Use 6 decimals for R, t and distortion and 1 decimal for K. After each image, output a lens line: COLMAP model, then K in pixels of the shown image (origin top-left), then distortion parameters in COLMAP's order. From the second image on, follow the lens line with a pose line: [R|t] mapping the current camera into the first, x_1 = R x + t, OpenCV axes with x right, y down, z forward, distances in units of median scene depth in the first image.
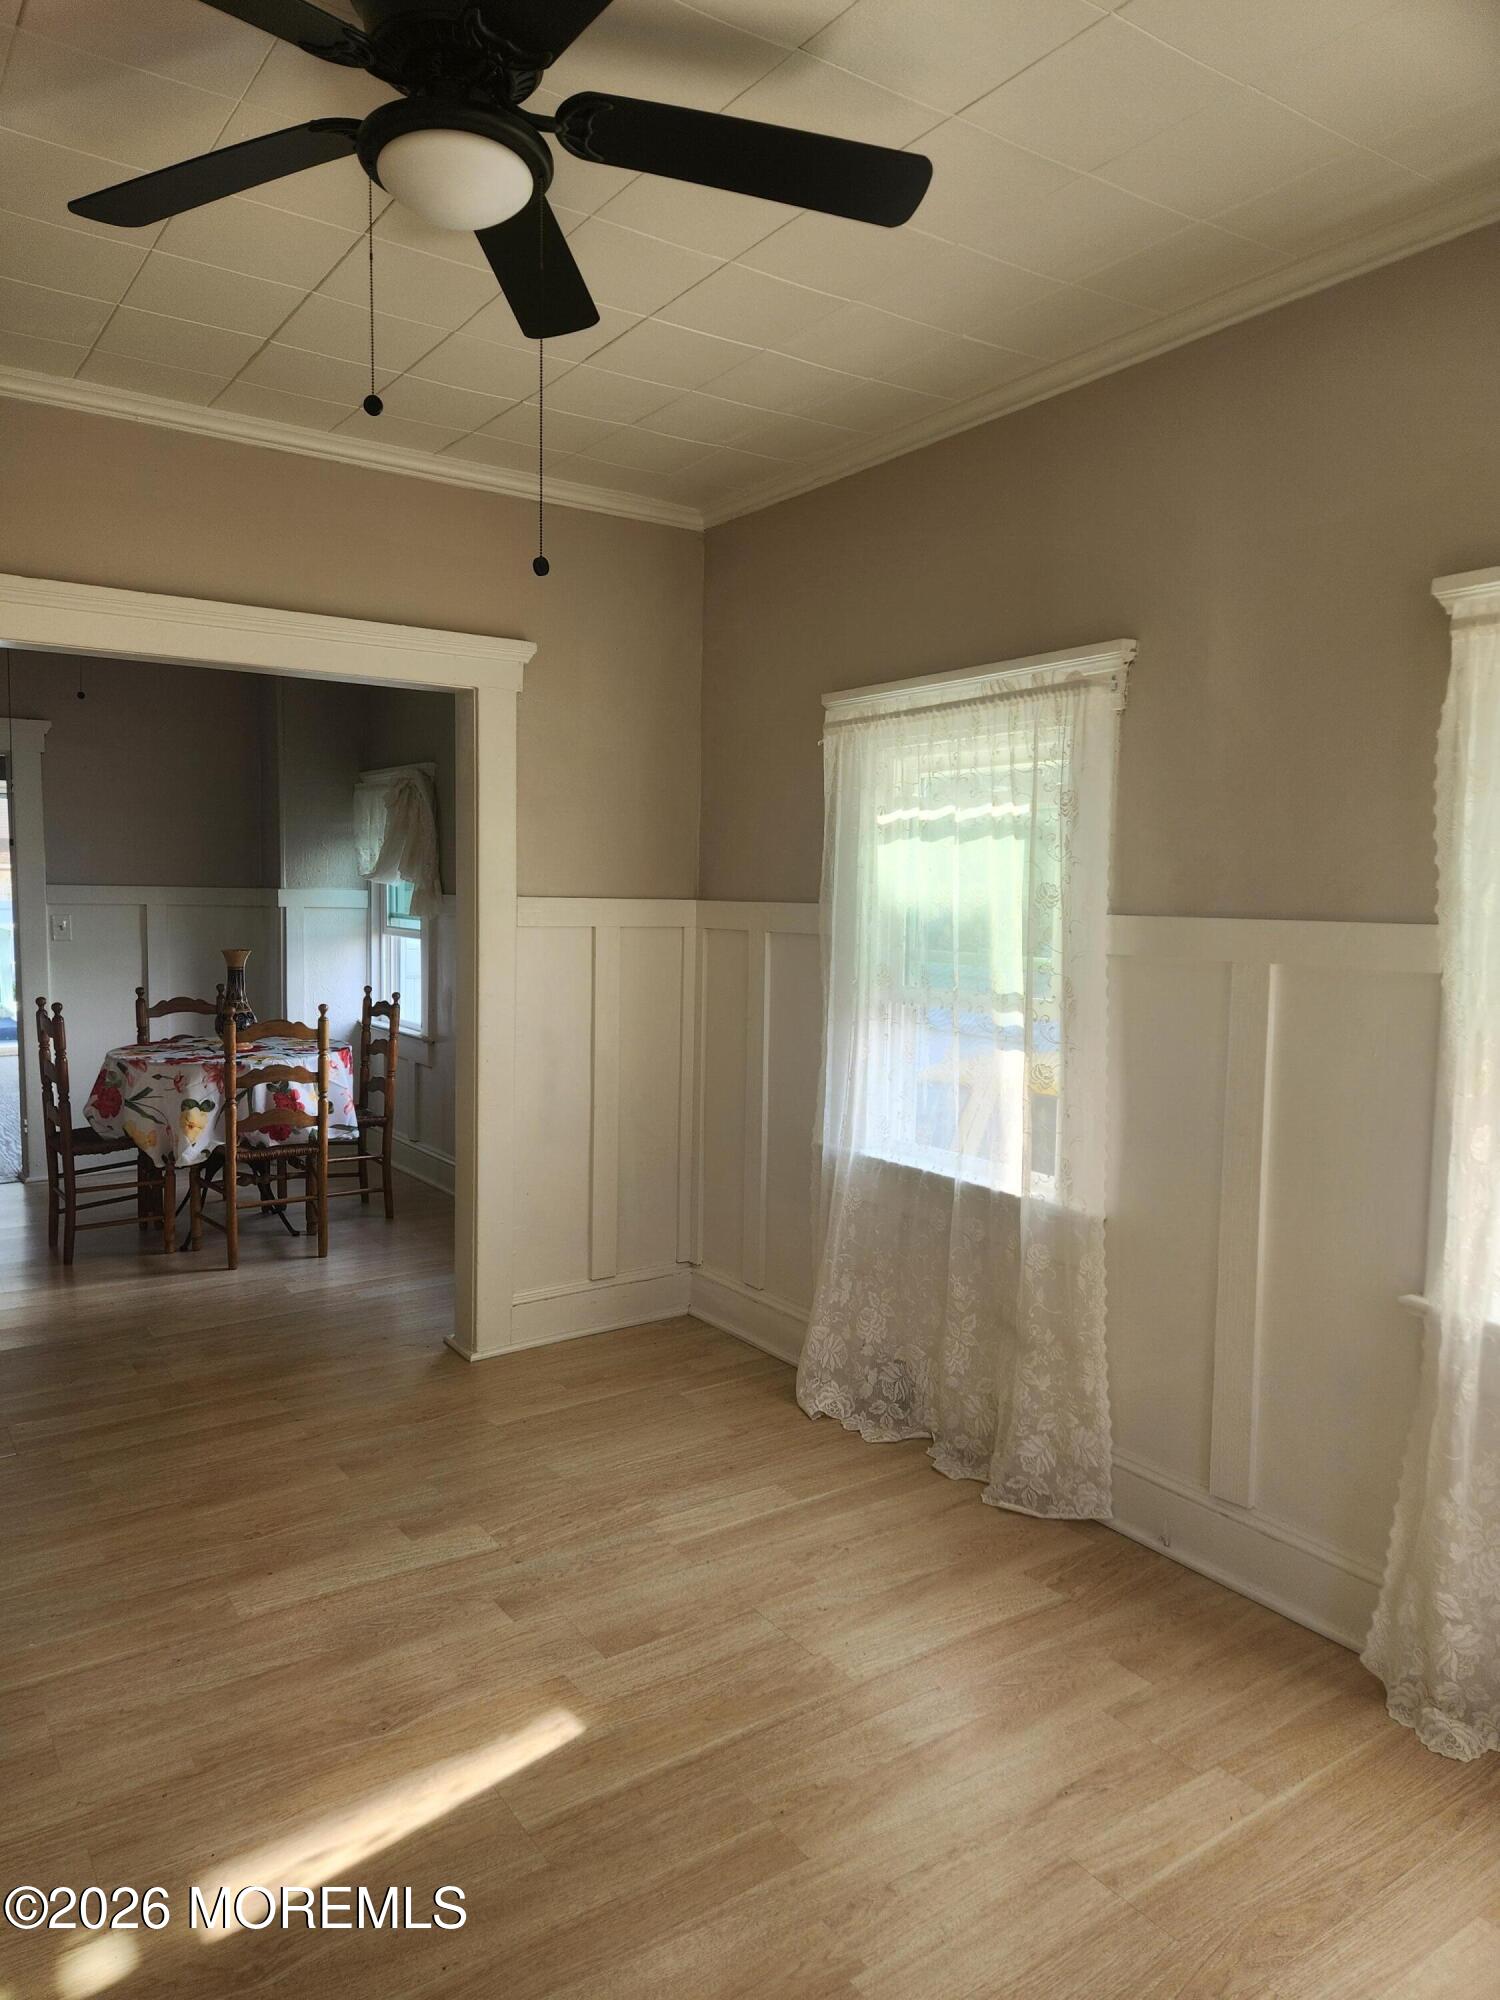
lens RADIAL K [[1343.6, 0, 730.9], [0, 1343.6, 996.3], [0, 0, 1]] dist [0.085327, -0.077415]
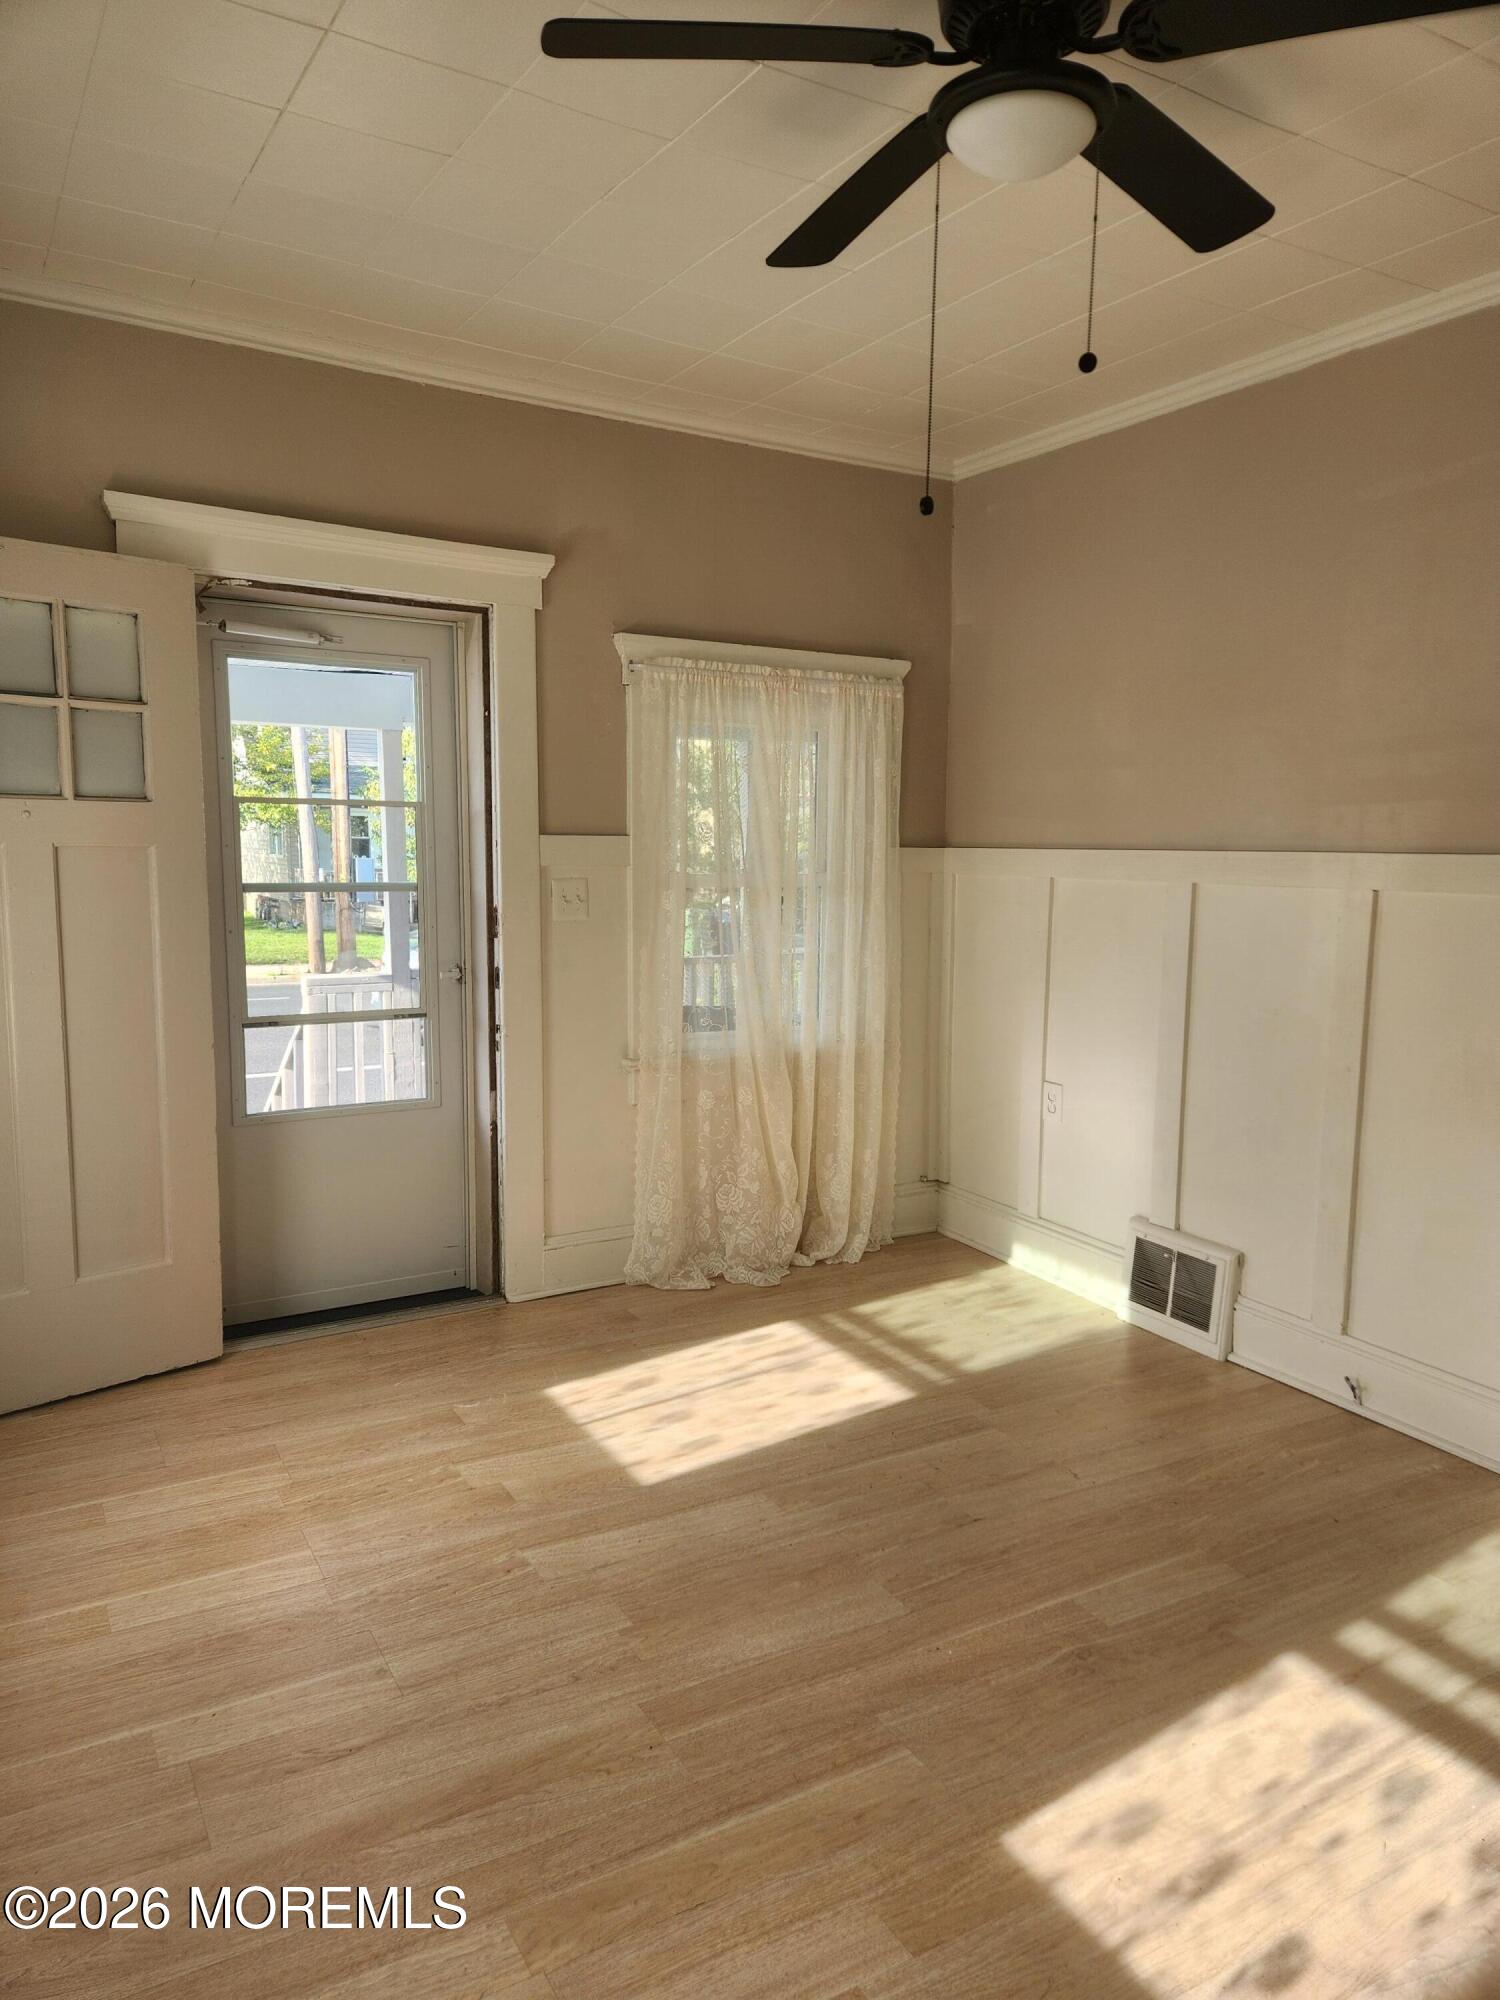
lens RADIAL K [[1337.4, 0, 750.0], [0, 1337.4, 1000.0], [0, 0, 1]] dist [0.089799, -0.077625]
pose [[-0.997278, -0.038555, 0.062852, -0.048276], [-0.024589, 0.977507, 0.209467, -0.090627], [-0.069514, 0.207351, -0.975794, 1.188087]]
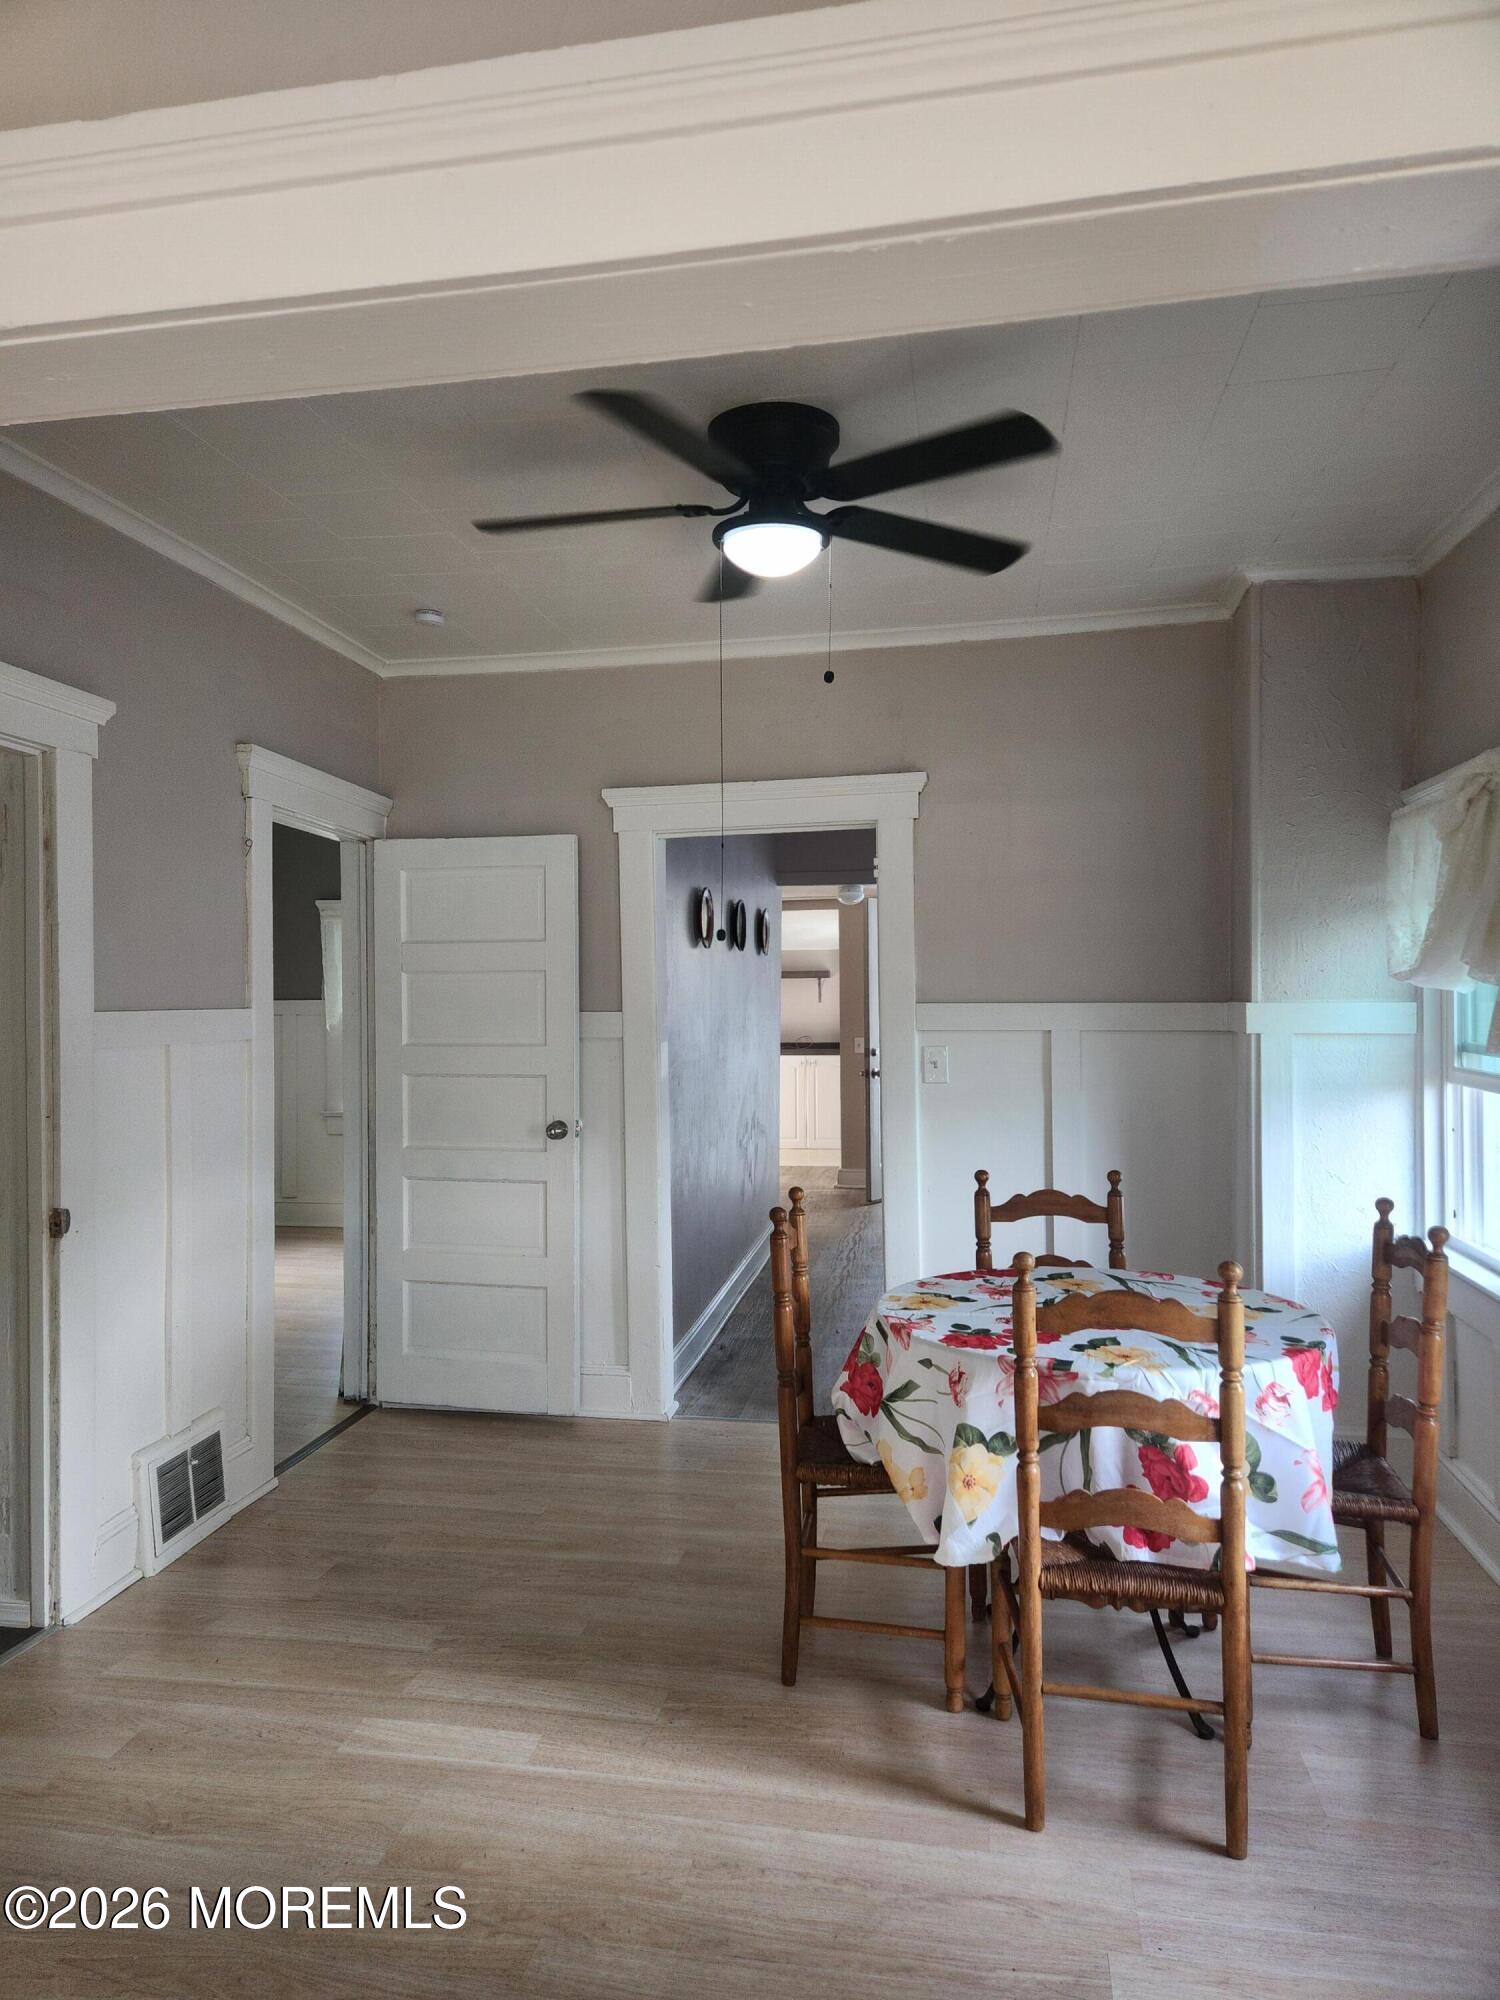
lens RADIAL K [[1343.6, 0, 730.9], [0, 1343.6, 996.3], [0, 0, 1]] dist [0.085327, -0.077415]
pose [[0.707616, -0.022030, -0.706254, -0.155188], [-0.038744, 0.996801, -0.069911, -0.065278], [0.705534, 0.076834, 0.704498, 0.863661]]
